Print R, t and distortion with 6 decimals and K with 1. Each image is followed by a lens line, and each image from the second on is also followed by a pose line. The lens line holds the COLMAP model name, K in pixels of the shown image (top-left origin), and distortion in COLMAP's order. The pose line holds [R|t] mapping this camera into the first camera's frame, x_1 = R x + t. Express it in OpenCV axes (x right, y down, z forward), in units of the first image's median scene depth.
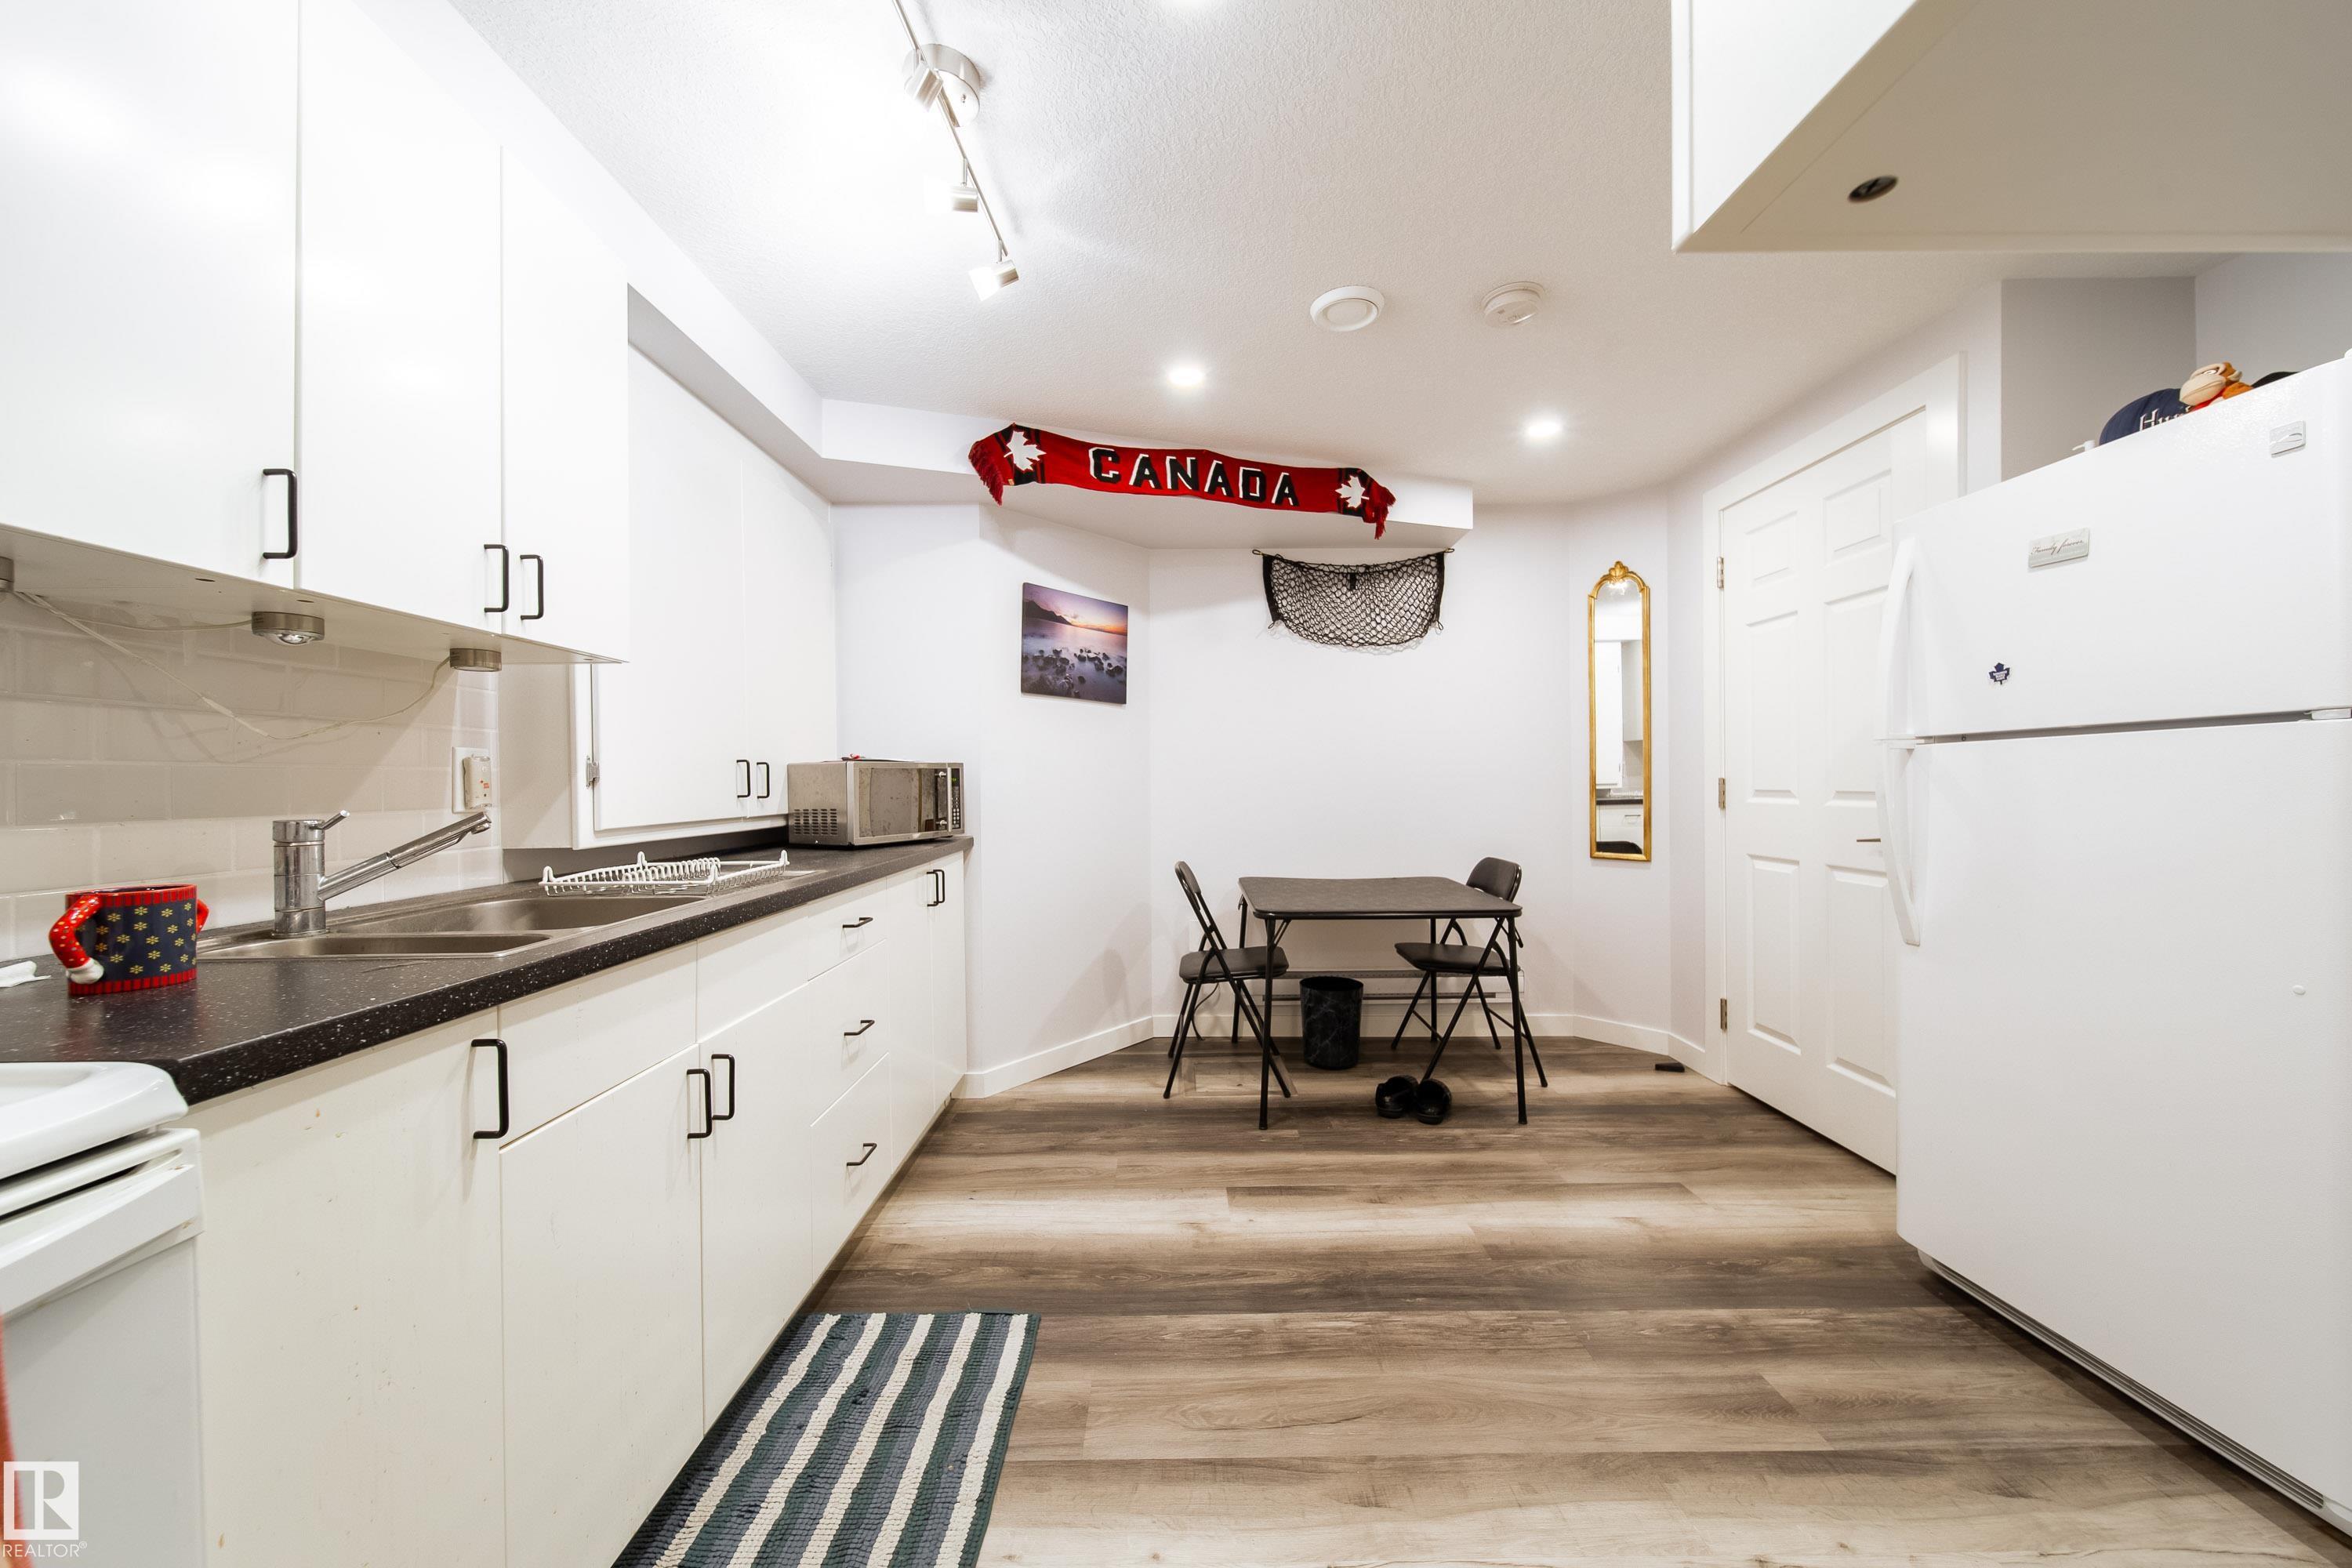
lens RADIAL K [[840.5, 0, 1172.6], [0, 840.5, 781.0], [0, 0, 1]] dist [0.000614, -0.000011]
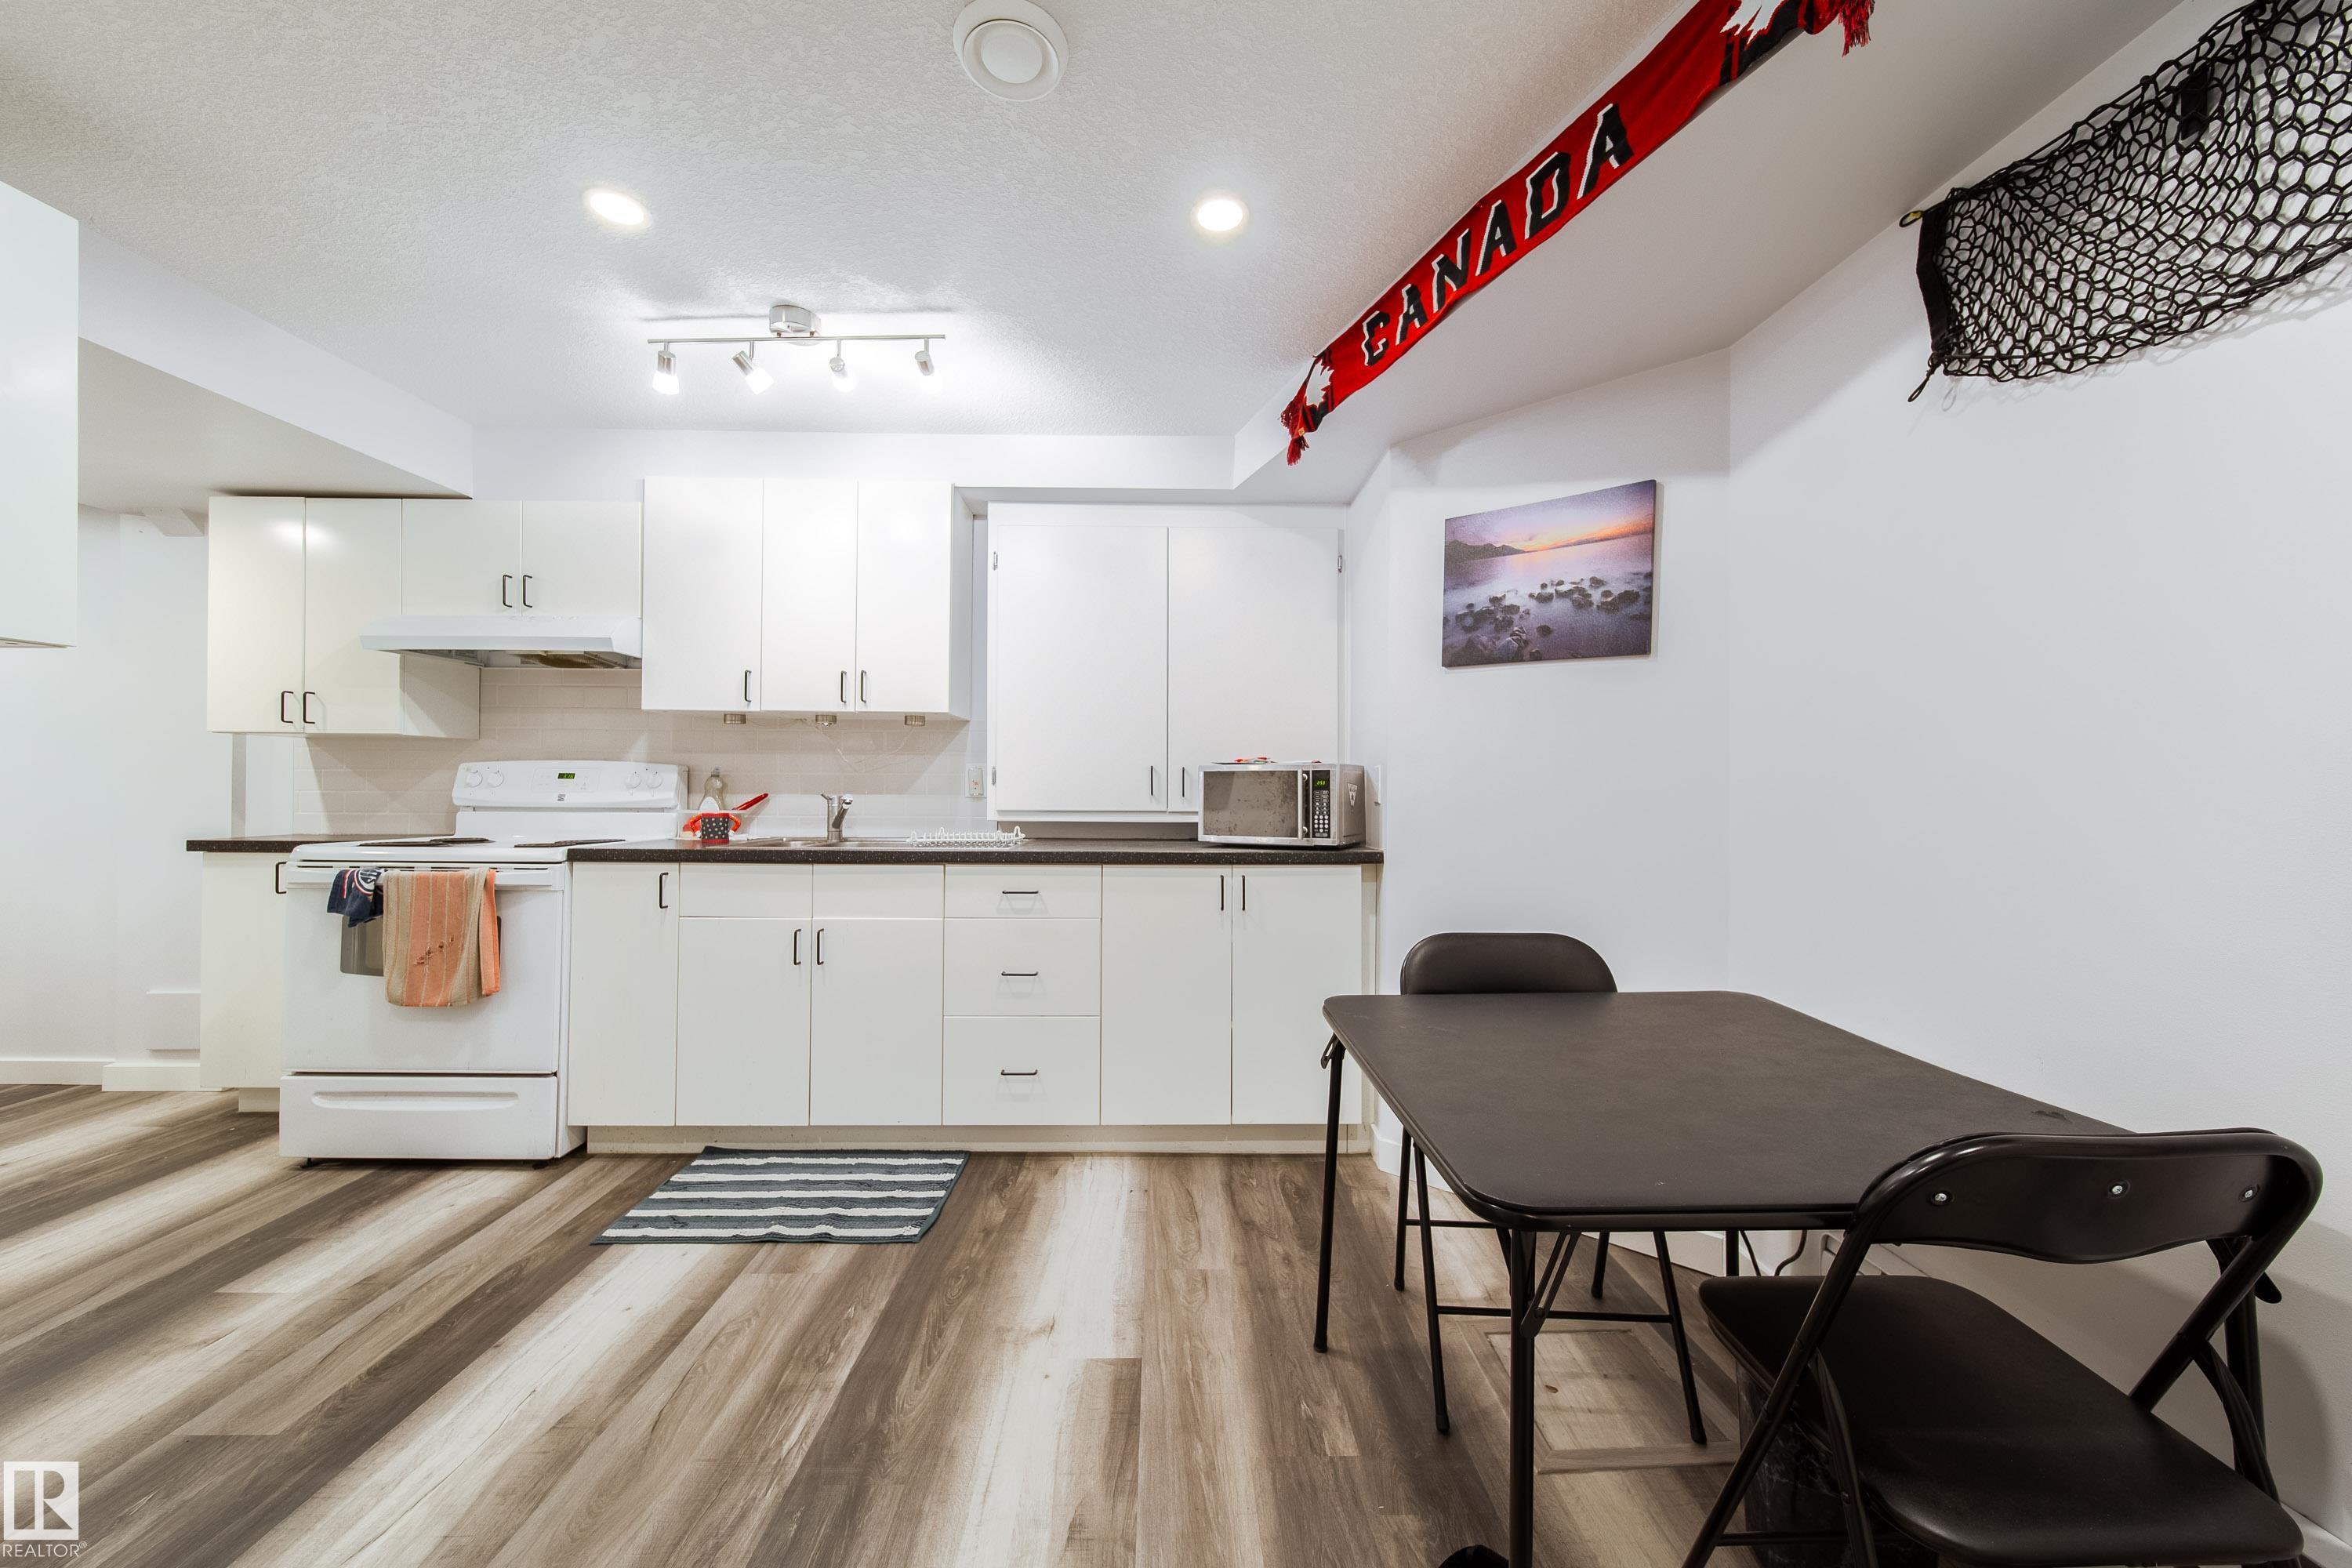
lens RADIAL K [[848.3, 0, 1173.3], [0, 848.3, 781.6], [0, 0, 1]] dist [0.001087, -0.000342]
pose [[0.019892, 0.007377, -0.999775, 0.753890], [-0.005089, 0.999961, 0.007277, -0.010169], [0.999789, 0.004943, 0.019929, 0.976870]]
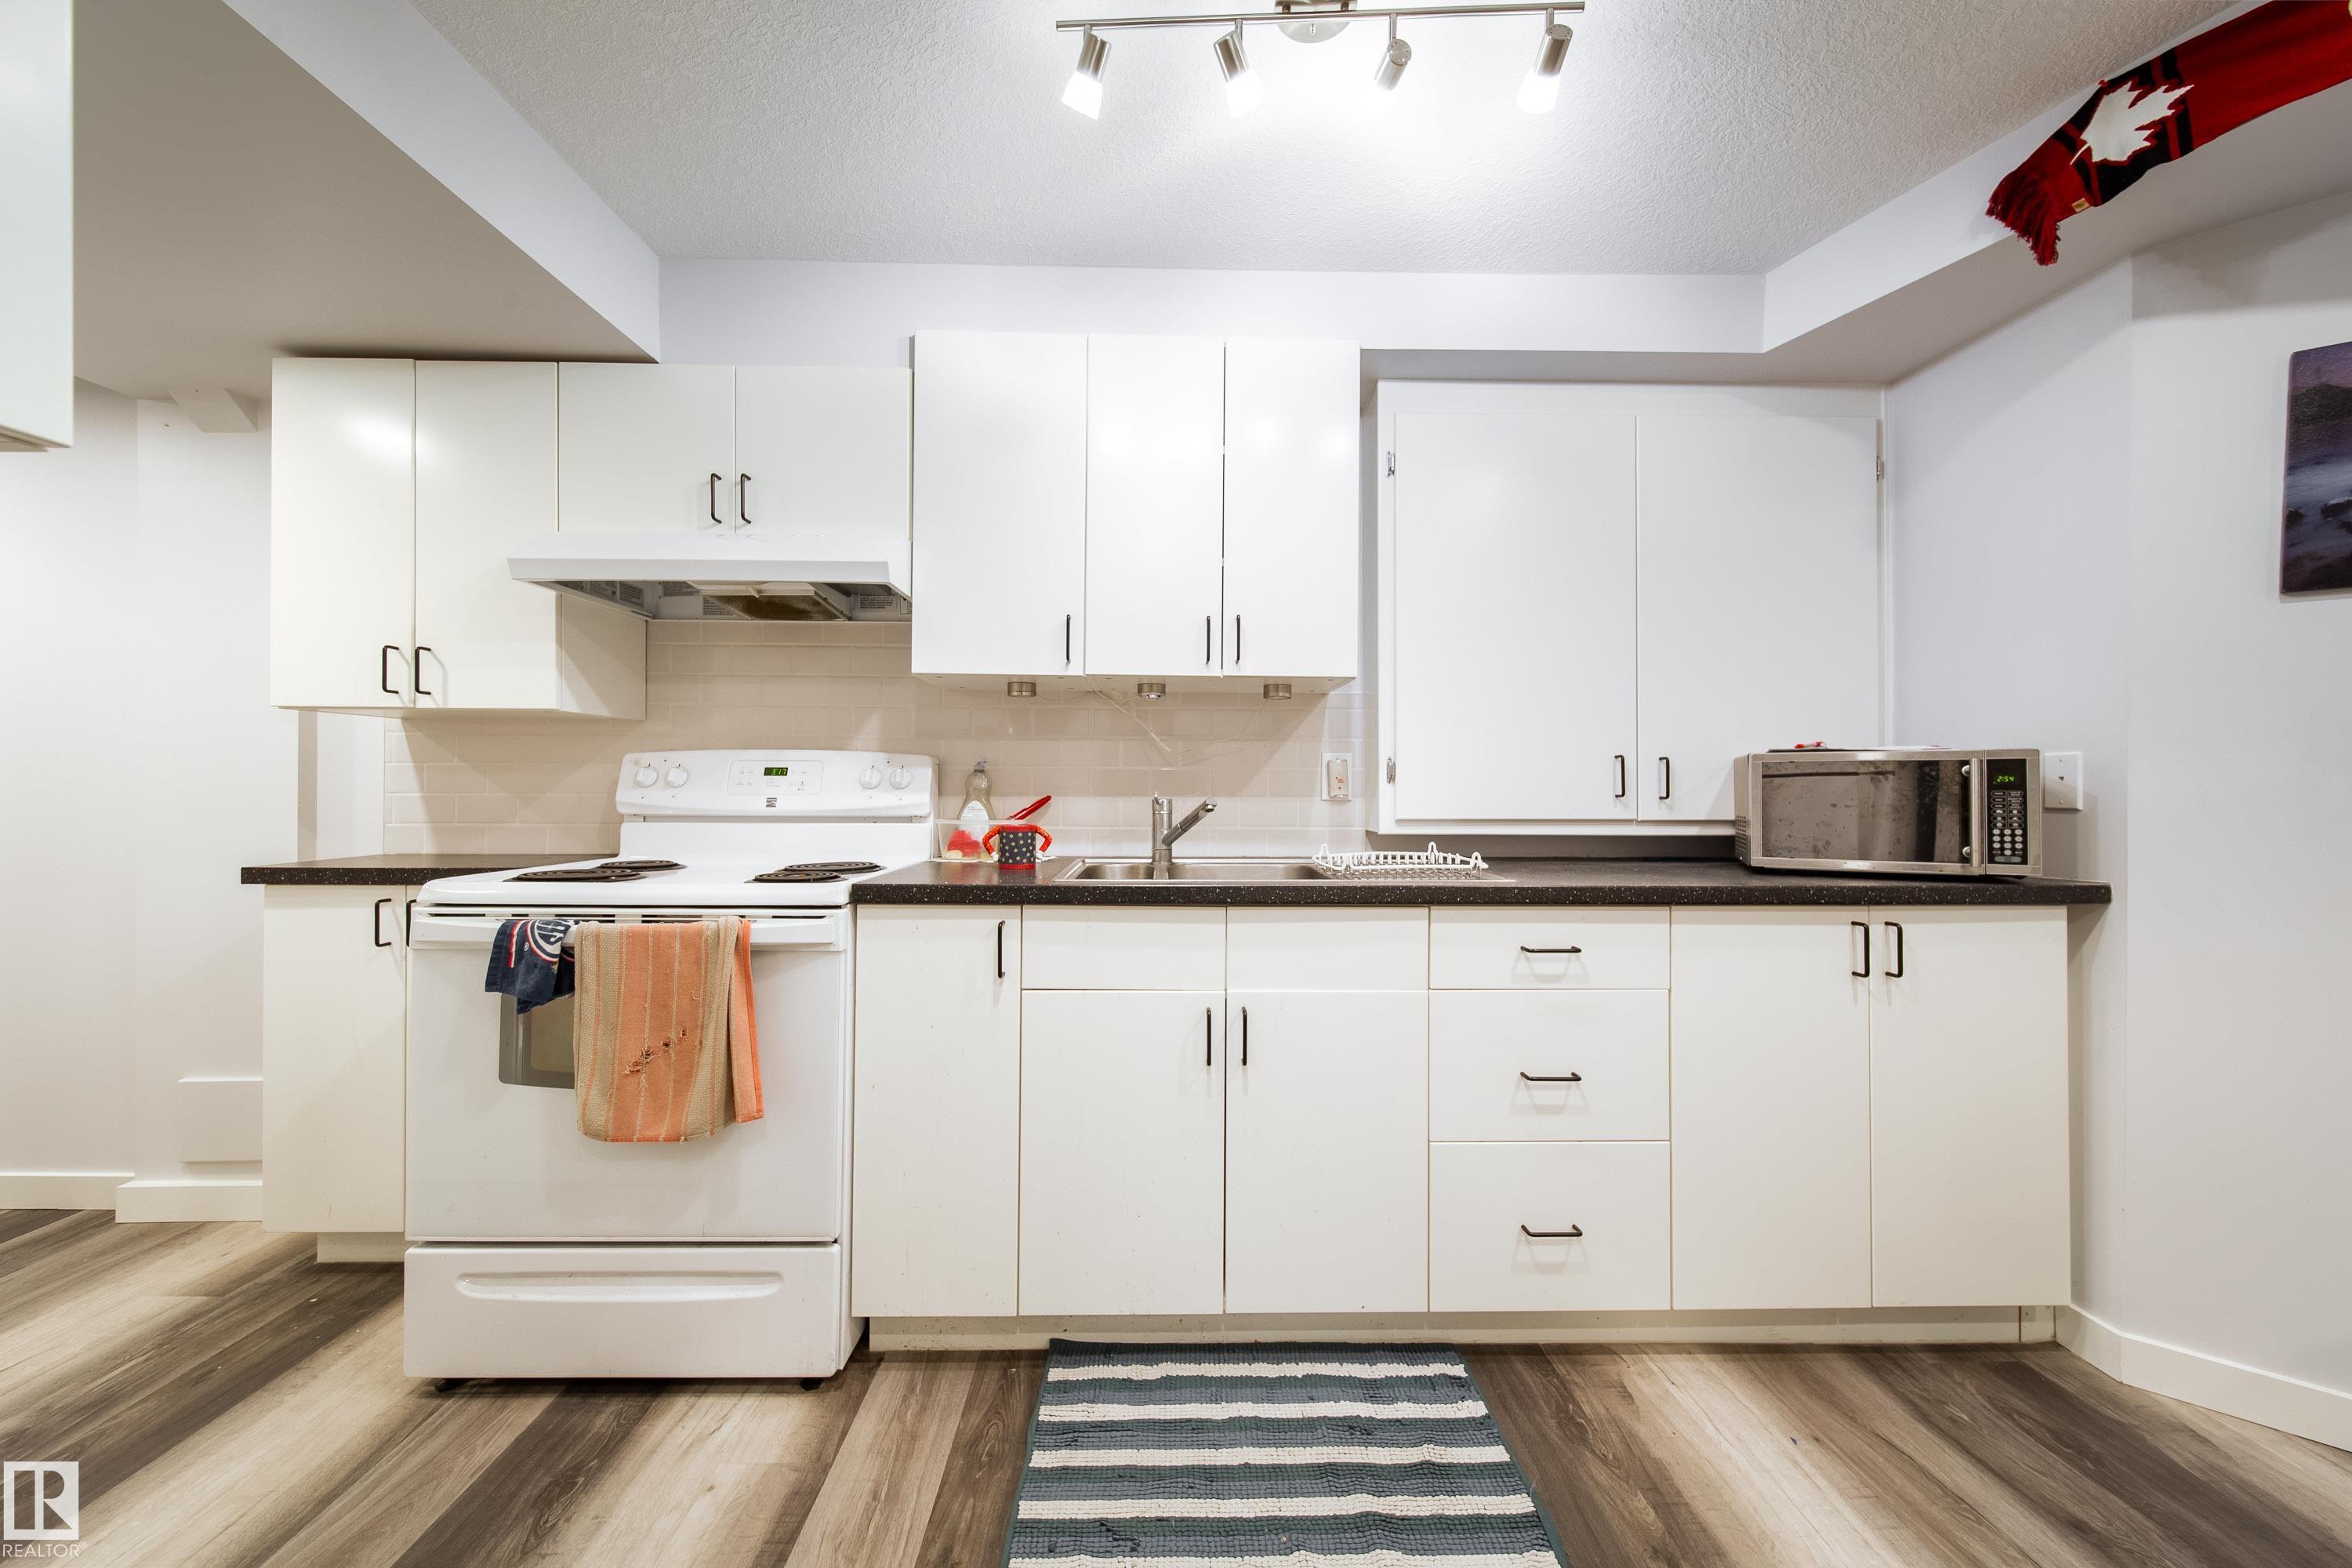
lens RADIAL K [[840.5, 0, 1172.6], [0, 840.5, 781.0], [0, 0, 1]] dist [0.000614, -0.000011]
pose [[0.023362, 0.009397, -0.999683, 0.360294], [-0.003388, 0.999951, 0.009320, -0.004489], [0.999721, 0.003169, 0.023393, 0.489321]]
